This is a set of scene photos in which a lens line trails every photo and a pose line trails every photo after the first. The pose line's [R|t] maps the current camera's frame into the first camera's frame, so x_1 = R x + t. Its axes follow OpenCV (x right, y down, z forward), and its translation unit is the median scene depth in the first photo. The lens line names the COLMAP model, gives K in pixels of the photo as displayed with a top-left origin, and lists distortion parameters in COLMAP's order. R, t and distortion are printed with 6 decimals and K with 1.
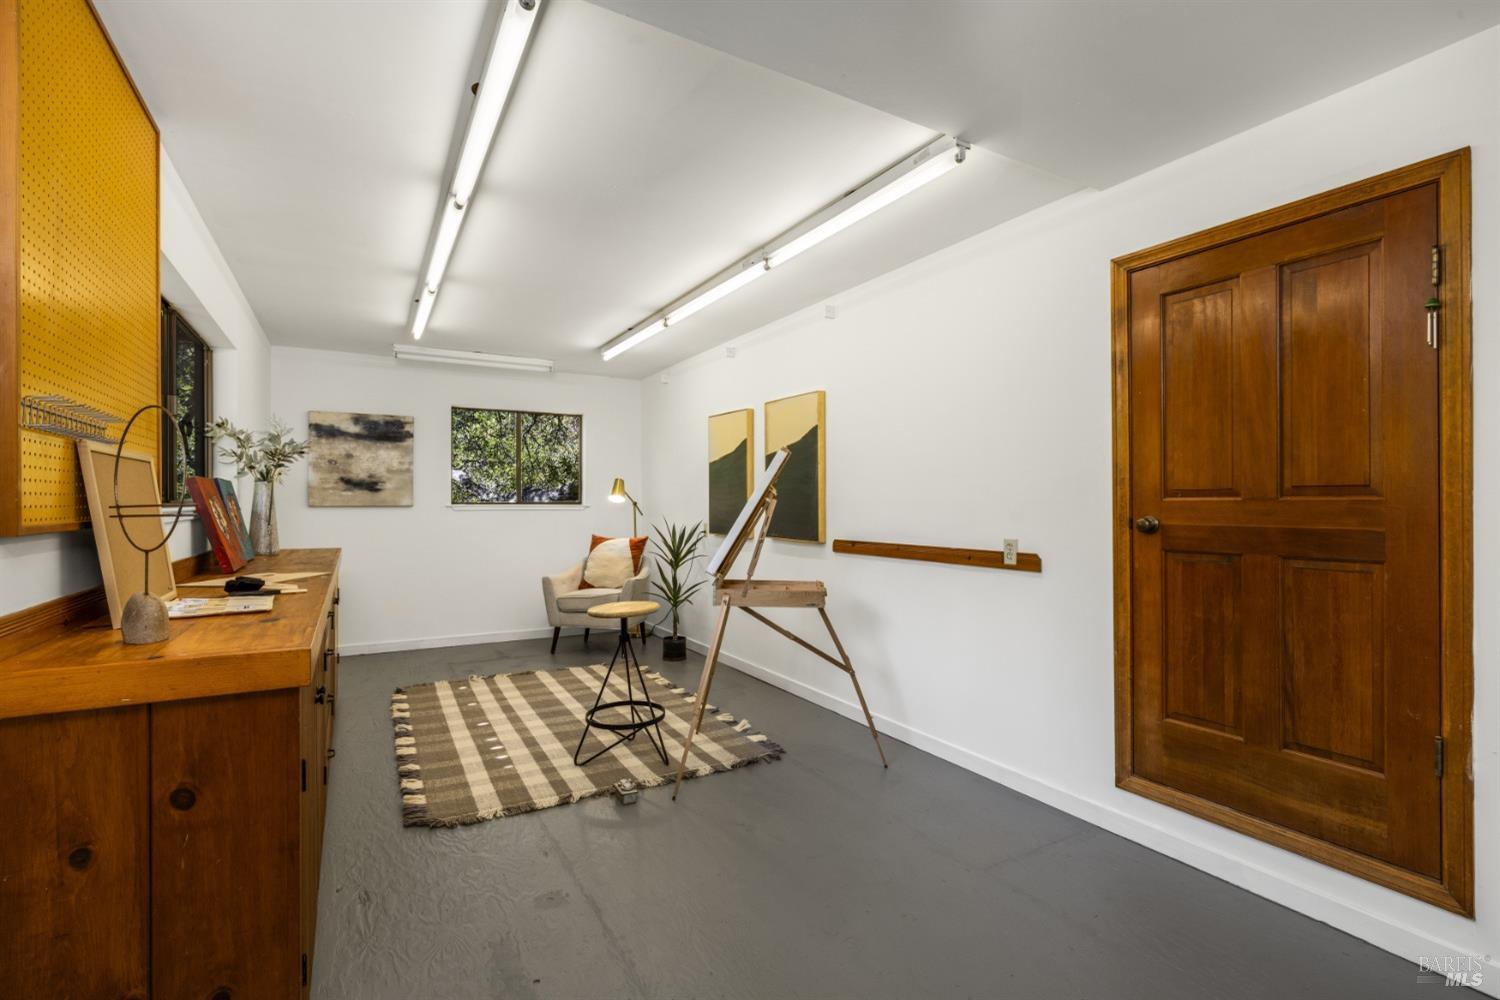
lens RADIAL K [[690.4, 0, 750.6], [0, 690.4, 499.6], [0, 0, 1]] dist [-0.001027, -0.000068]
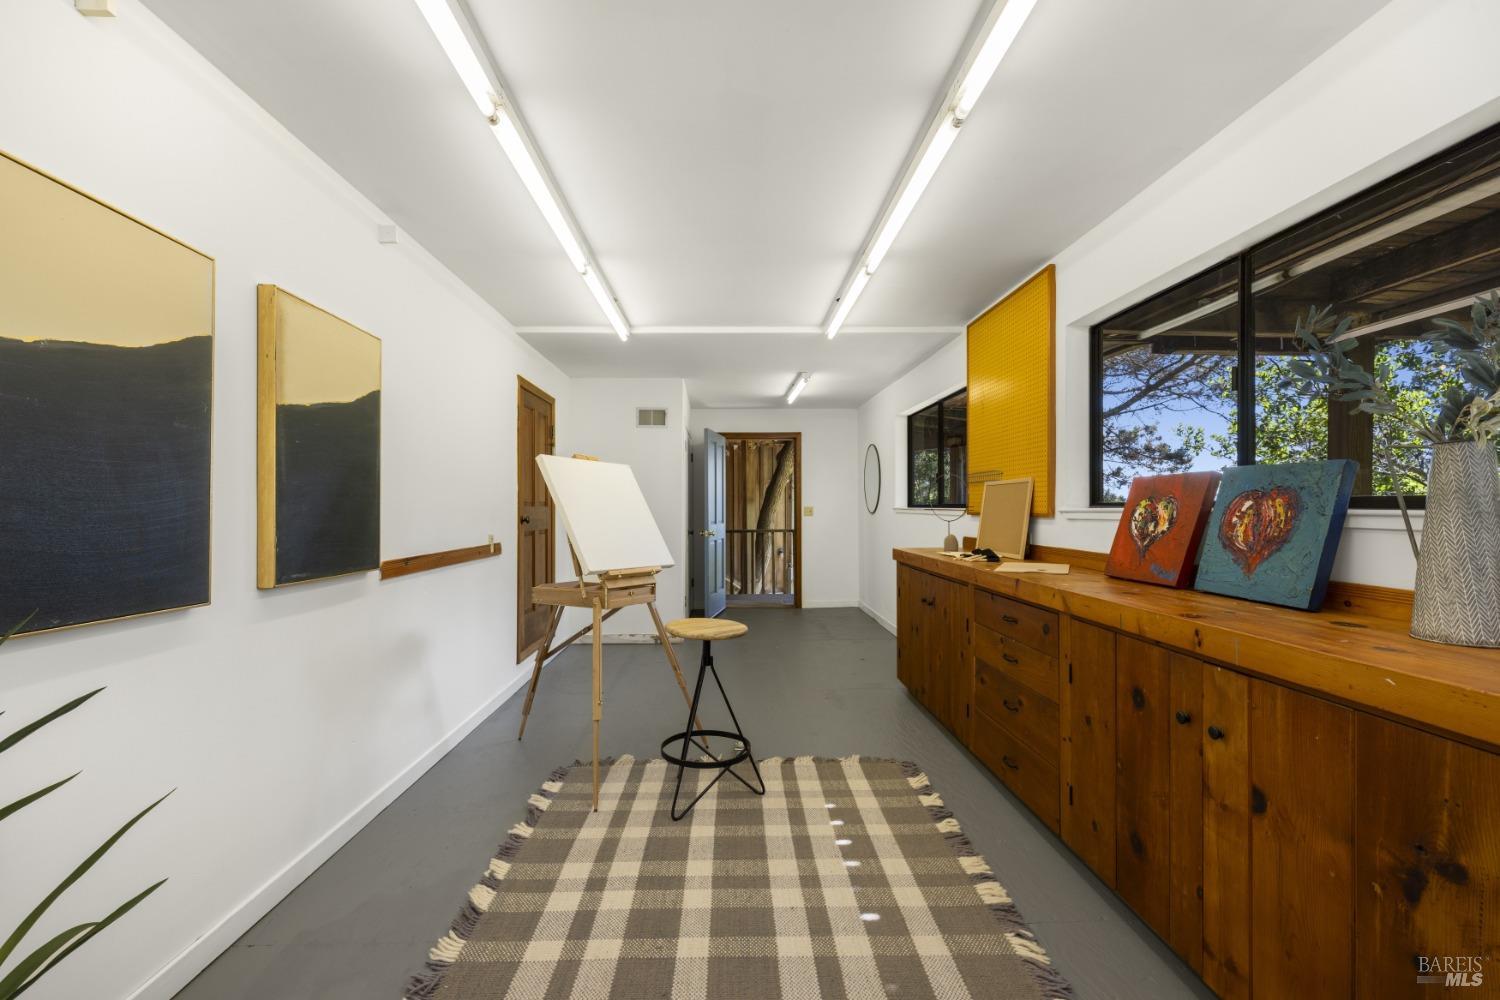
lens RADIAL K [[649.1, 0, 747.3], [0, 649.1, 505.1], [0, 0, 1]] dist [-0.002092, 0.000084]
pose [[-0.884640, 0.009022, 0.466188, -0.616432], [0.007056, 0.999957, -0.005962, 0.009462], [-0.466222, -0.001985, -0.884666, 1.712669]]
